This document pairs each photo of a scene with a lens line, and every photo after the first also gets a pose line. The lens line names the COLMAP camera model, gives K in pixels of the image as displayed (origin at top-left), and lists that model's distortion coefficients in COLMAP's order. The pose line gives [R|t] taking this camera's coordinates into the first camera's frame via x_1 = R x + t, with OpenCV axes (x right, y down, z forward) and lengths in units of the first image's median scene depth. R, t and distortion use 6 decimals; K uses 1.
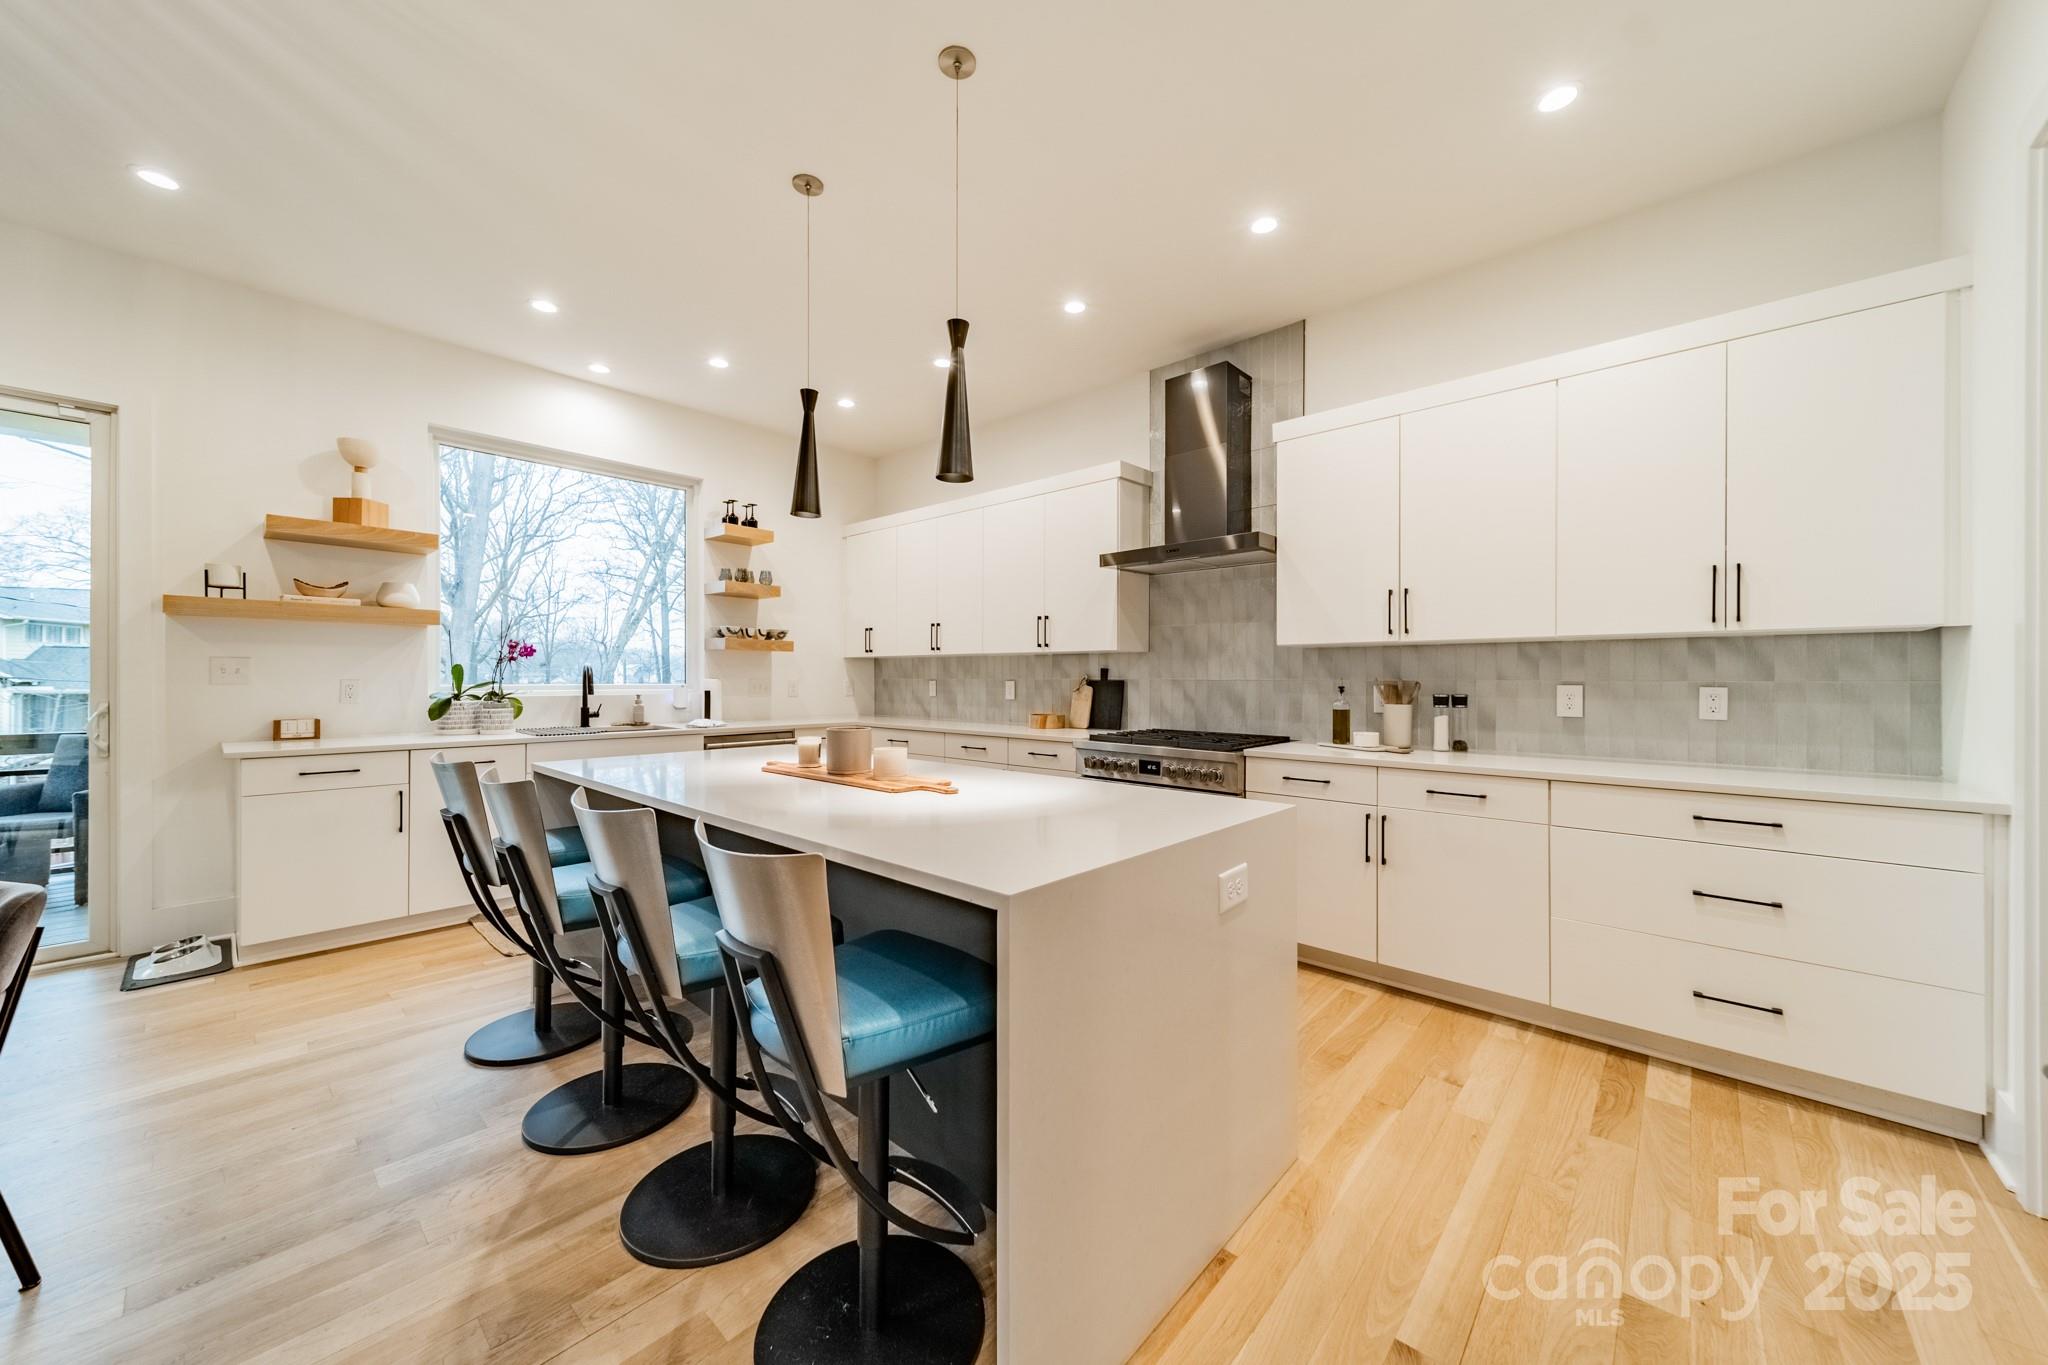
lens RADIAL K [[737.8, 0, 1031.9], [0, 737.8, 680.1], [0, 0, 1]] dist [0.008988, -0.000010]
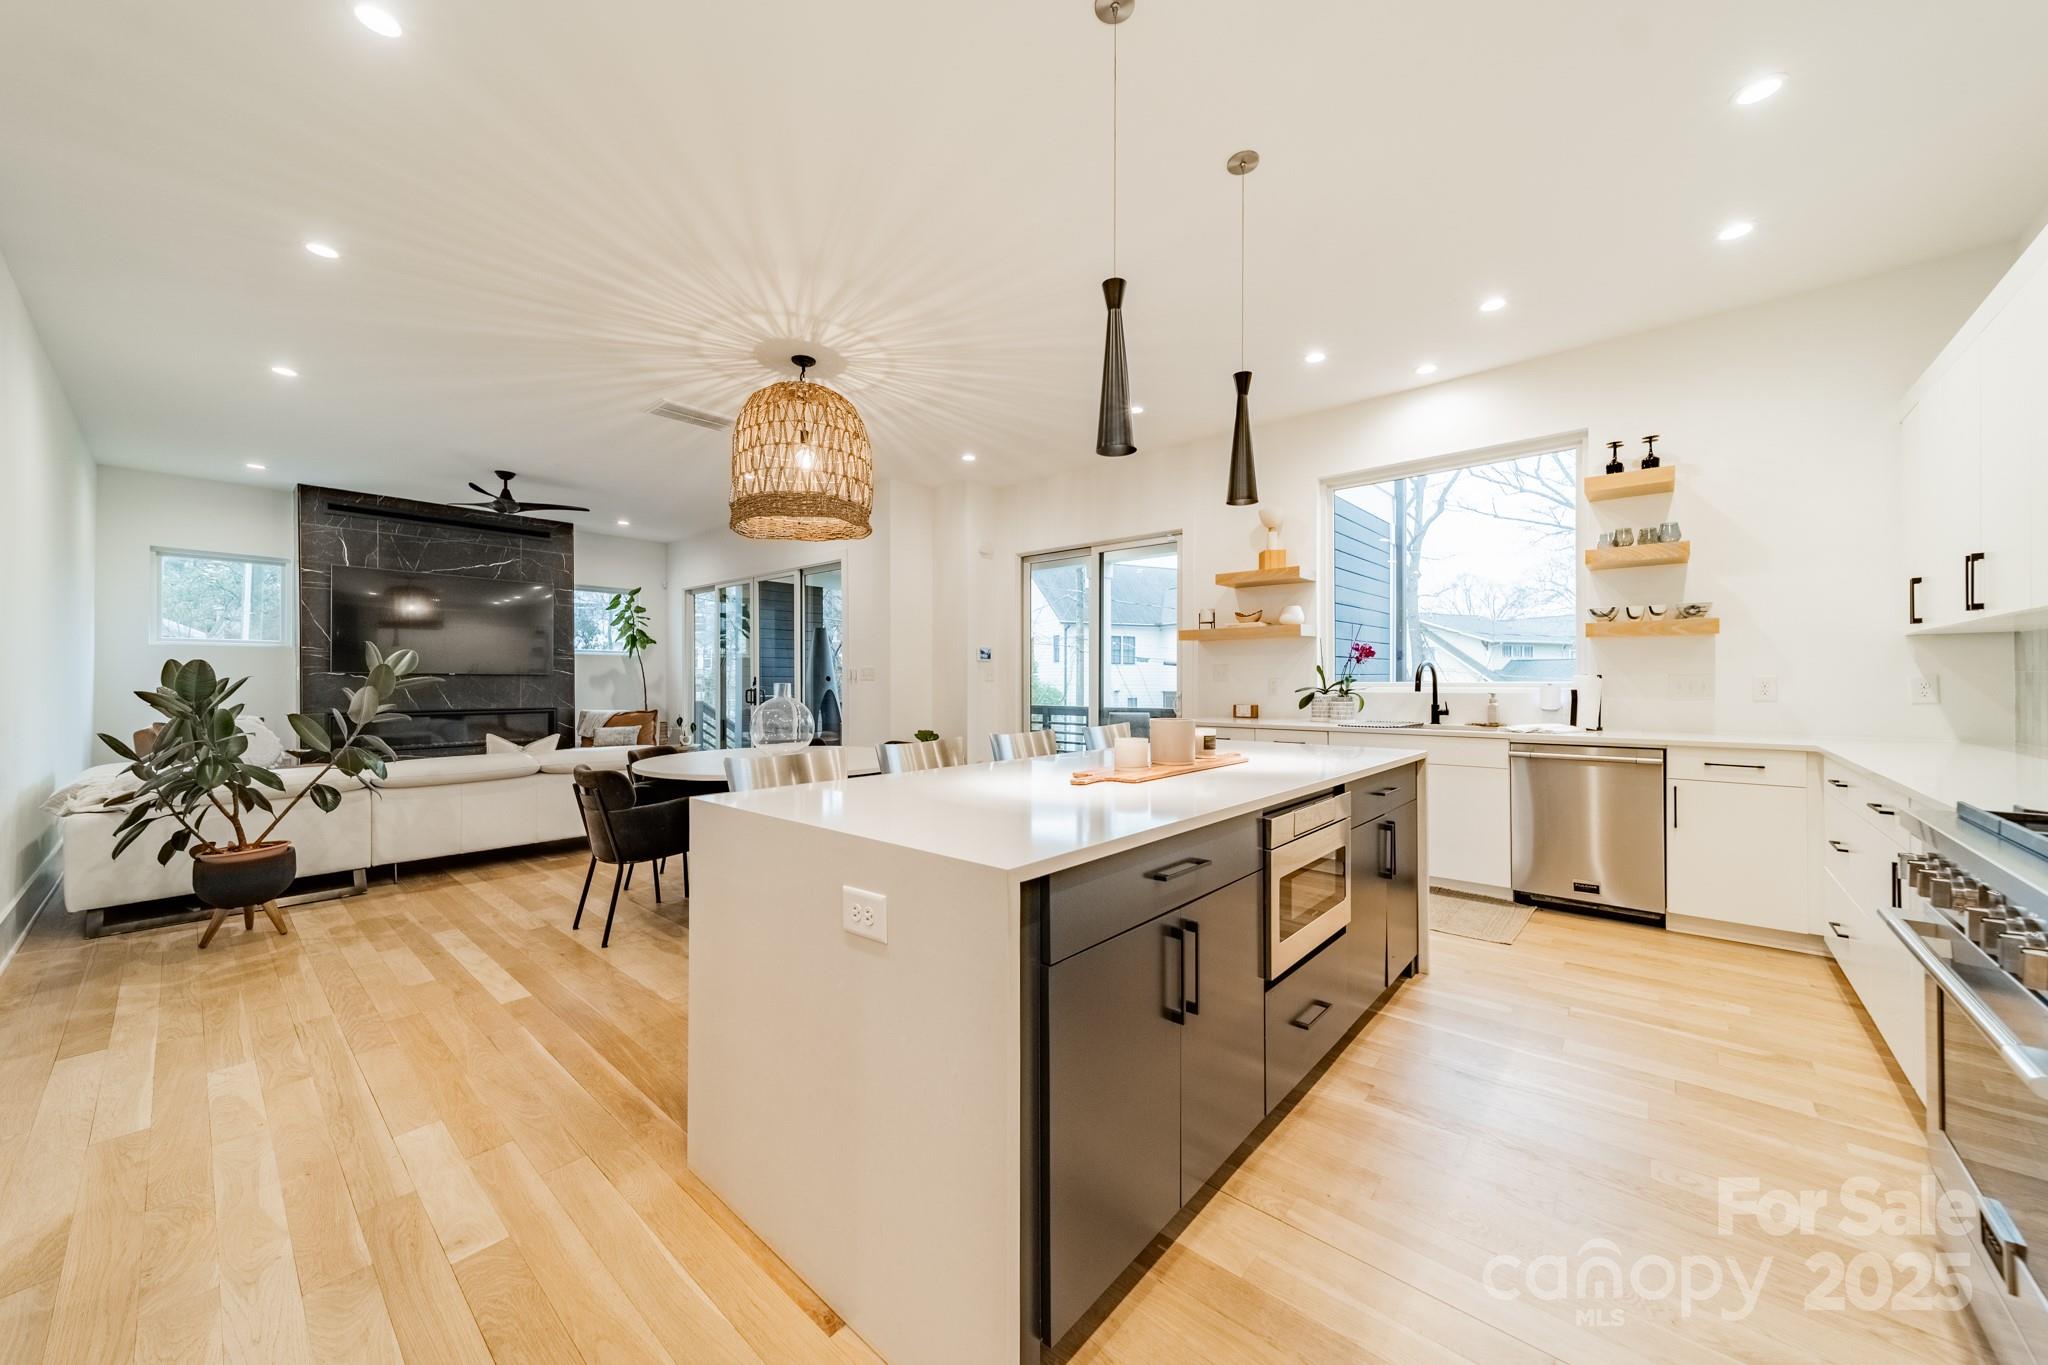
lens RADIAL K [[729.9, 0, 1026.0], [0, 729.9, 683.3], [0, 0, 1]] dist [0.009449, -0.000152]
pose [[0.014144, -0.001371, -0.999899, 0.485402], [-0.000137, 0.999999, -0.001373, 0.011246], [0.999900, 0.000157, 0.014143, 0.522000]]
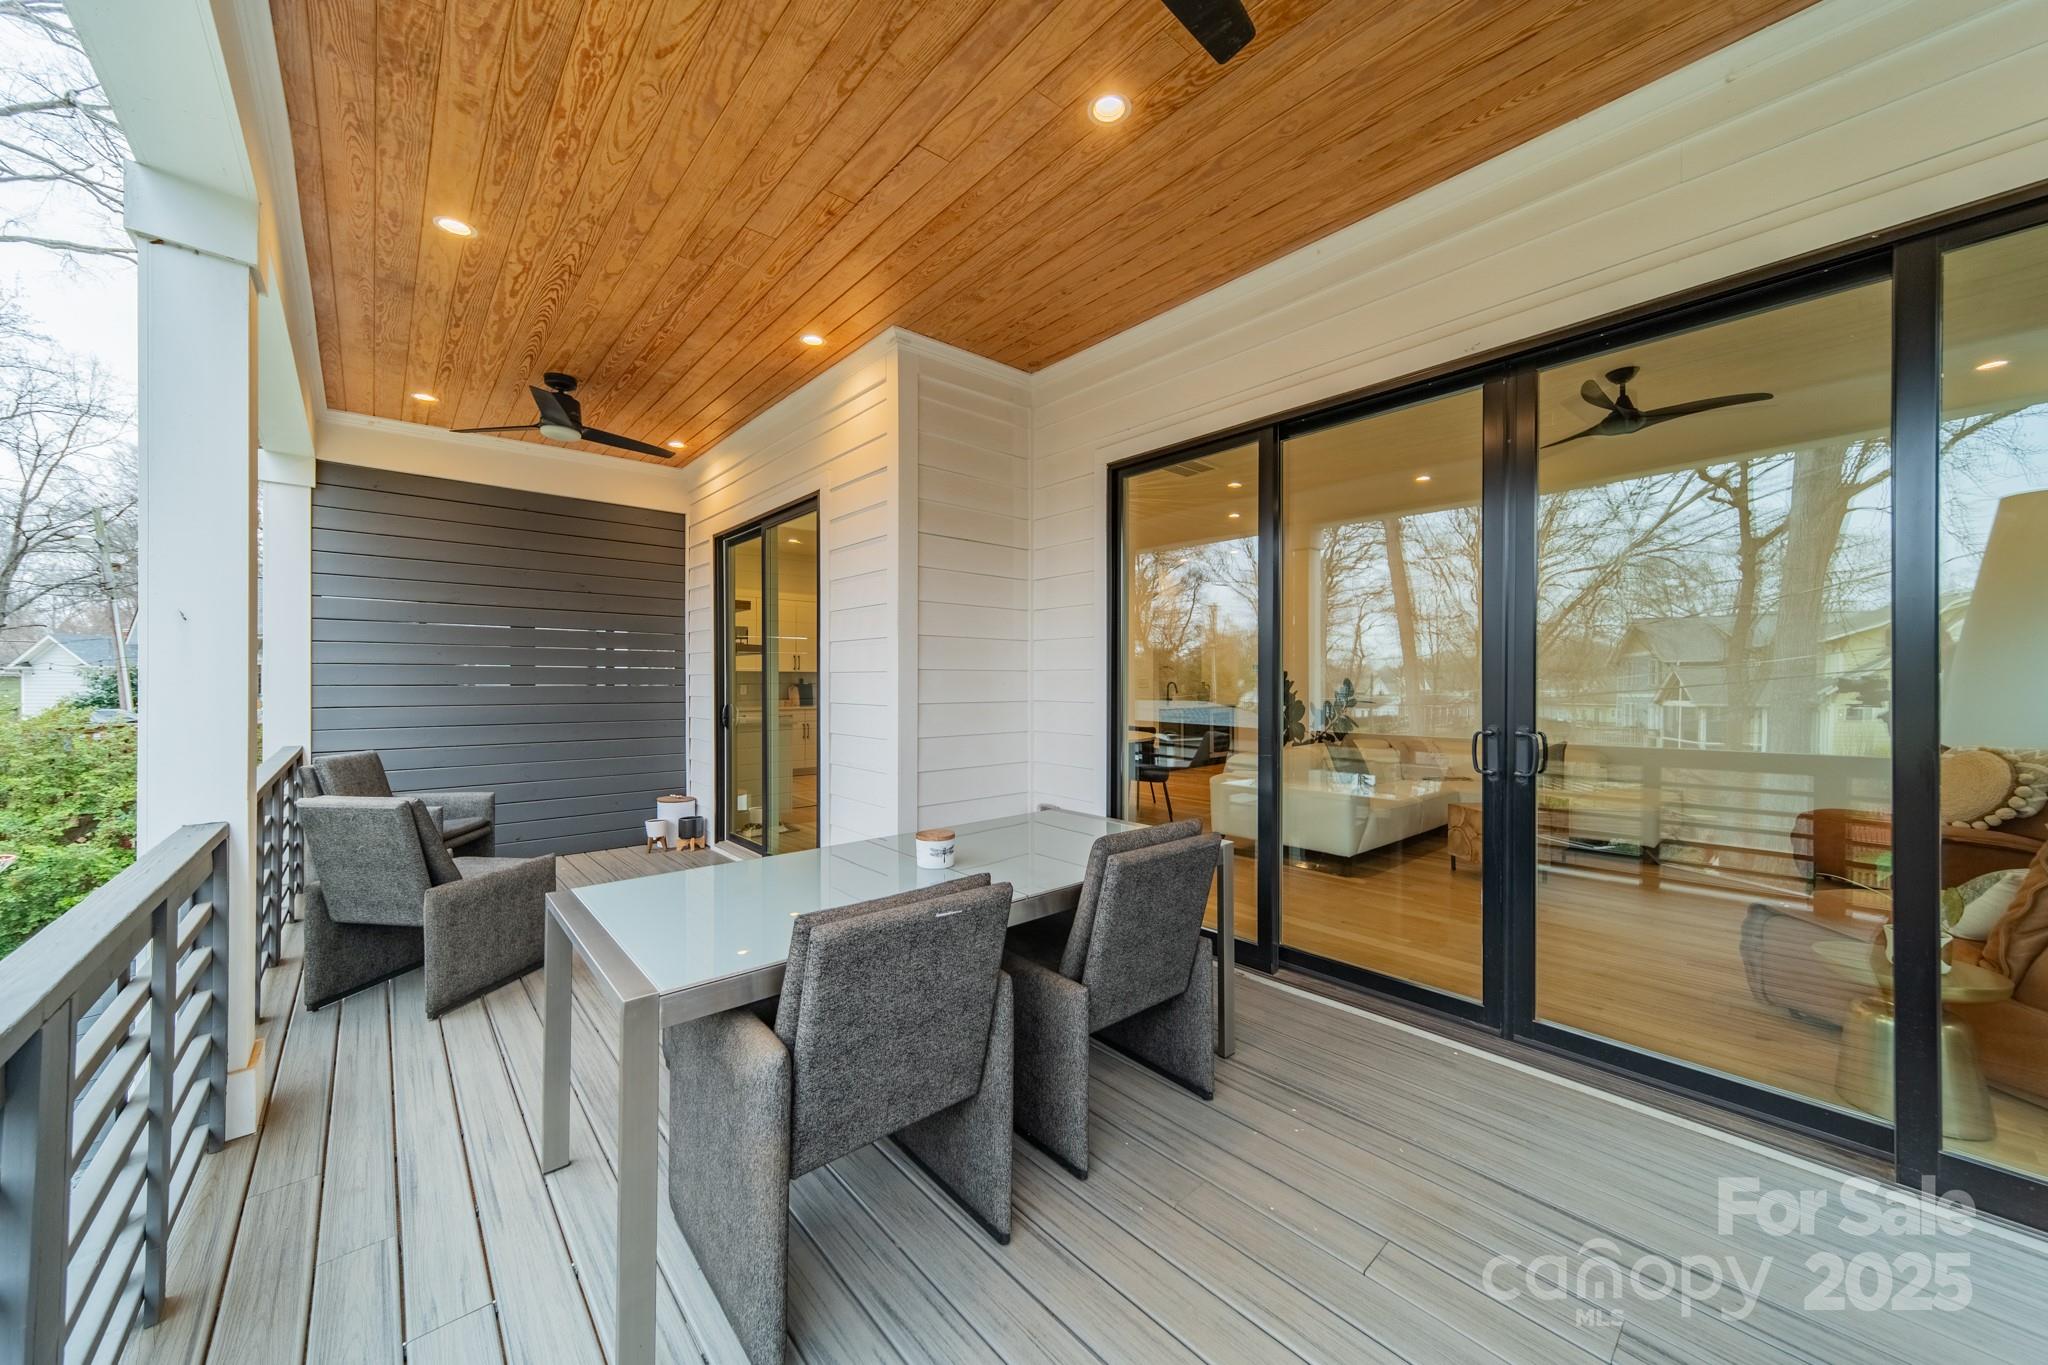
lens RADIAL K [[737.8, 0, 1031.9], [0, 737.8, 680.1], [0, 0, 1]] dist [0.008988, -0.000010]
pose [[0.105701, -0.003653, 0.994391, -2.584726], [0.001826, 0.999992, 0.003479, -0.023111], [-0.994396, 0.001448, 0.105707, 0.076133]]
